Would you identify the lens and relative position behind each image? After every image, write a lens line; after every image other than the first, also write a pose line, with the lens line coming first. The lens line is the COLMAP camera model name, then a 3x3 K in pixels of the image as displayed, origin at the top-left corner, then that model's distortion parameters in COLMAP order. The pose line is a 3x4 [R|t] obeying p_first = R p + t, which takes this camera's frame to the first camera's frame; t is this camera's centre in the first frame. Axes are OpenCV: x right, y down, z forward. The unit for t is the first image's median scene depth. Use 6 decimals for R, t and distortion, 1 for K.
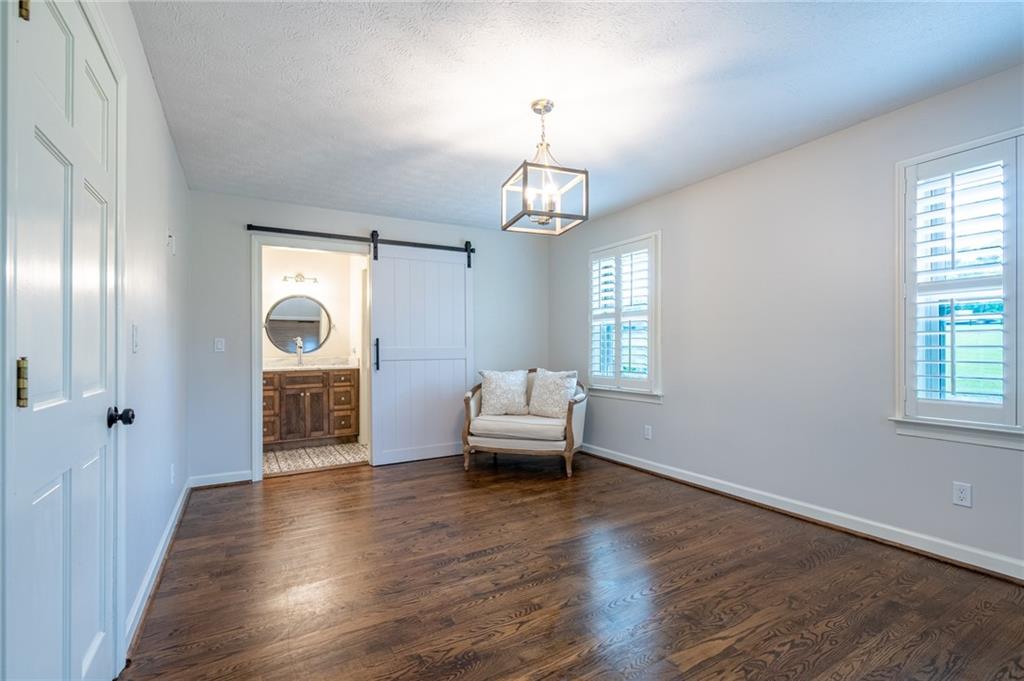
lens RADIAL K [[464.4, 0, 513.8], [0, 464.4, 345.1], [0, 0, 1]] dist [-0.001273, -0.001034]
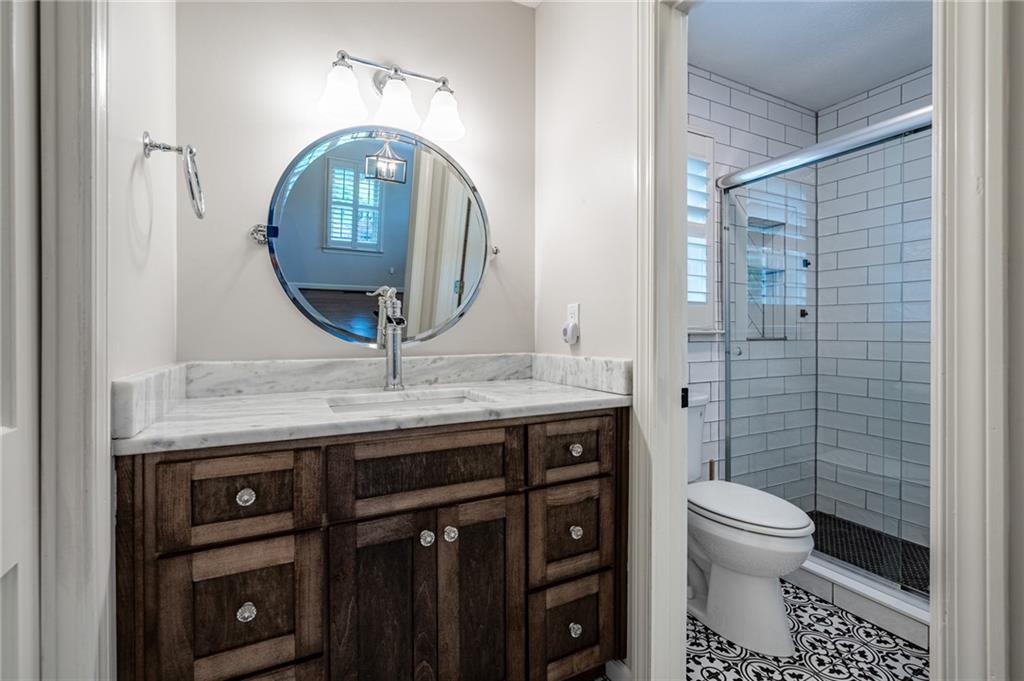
lens RADIAL K [[464.4, 0, 511.5], [0, 464.4, 334.3], [0, 0, 1]] dist [-0.001273, -0.001034]
pose [[0.997314, 0.003320, -0.073169, -0.391256], [-0.002069, 0.999850, 0.017179, 0.008191], [0.073215, -0.016981, 0.997172, 0.771130]]
